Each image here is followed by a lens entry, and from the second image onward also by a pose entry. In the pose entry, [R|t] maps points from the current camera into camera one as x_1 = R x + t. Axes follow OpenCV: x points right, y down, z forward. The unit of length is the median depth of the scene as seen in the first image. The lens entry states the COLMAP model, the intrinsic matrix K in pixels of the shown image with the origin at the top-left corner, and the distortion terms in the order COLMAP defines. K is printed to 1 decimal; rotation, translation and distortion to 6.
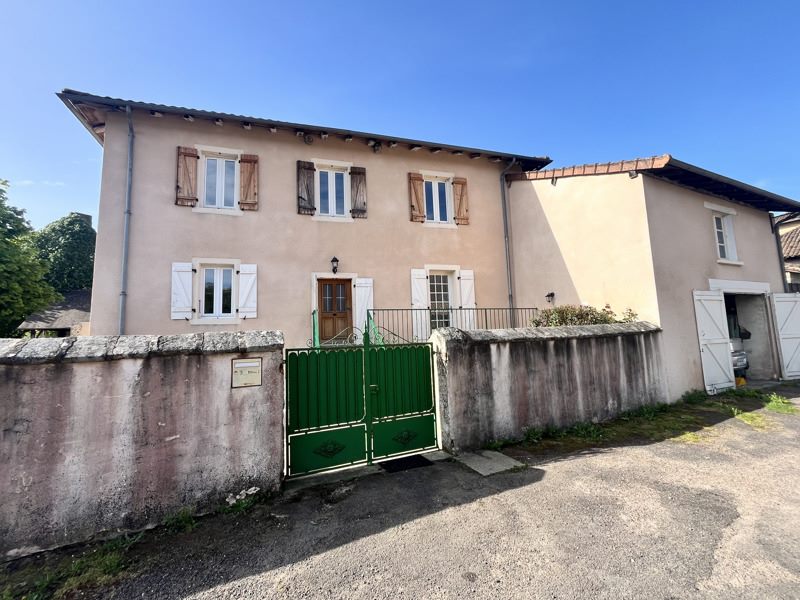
lens RADIAL K [[354.1, 0, 400.0], [0, 354.1, 300.0], [0, 0, 1]] dist [0.001783, 0.000070]
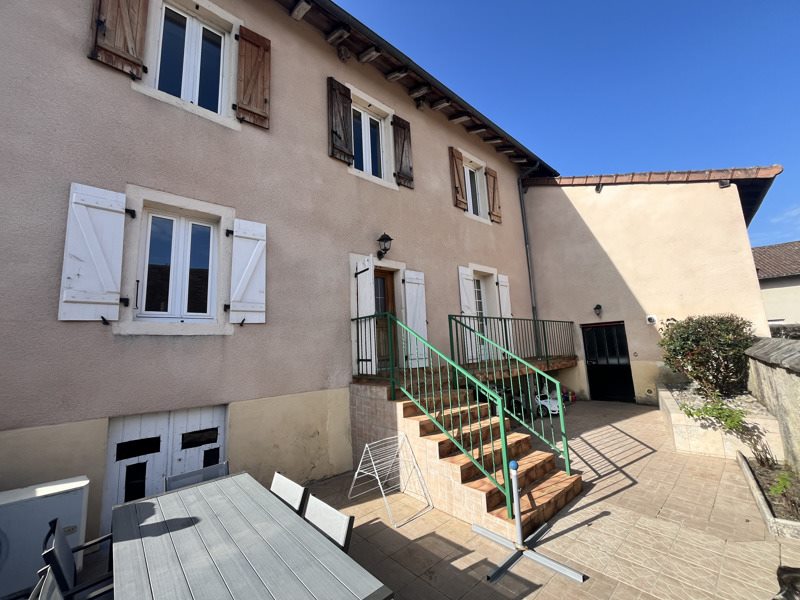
lens RADIAL K [[320.5, 0, 400.0], [0, 320.5, 300.0], [0, 0, 1]] dist [-0.001573, -0.000059]
pose [[0.912738, 0.054904, 0.404839, -0.393816], [-0.029176, 0.997158, -0.069456, 0.040604], [-0.407502, 0.051583, 0.911746, 0.460530]]
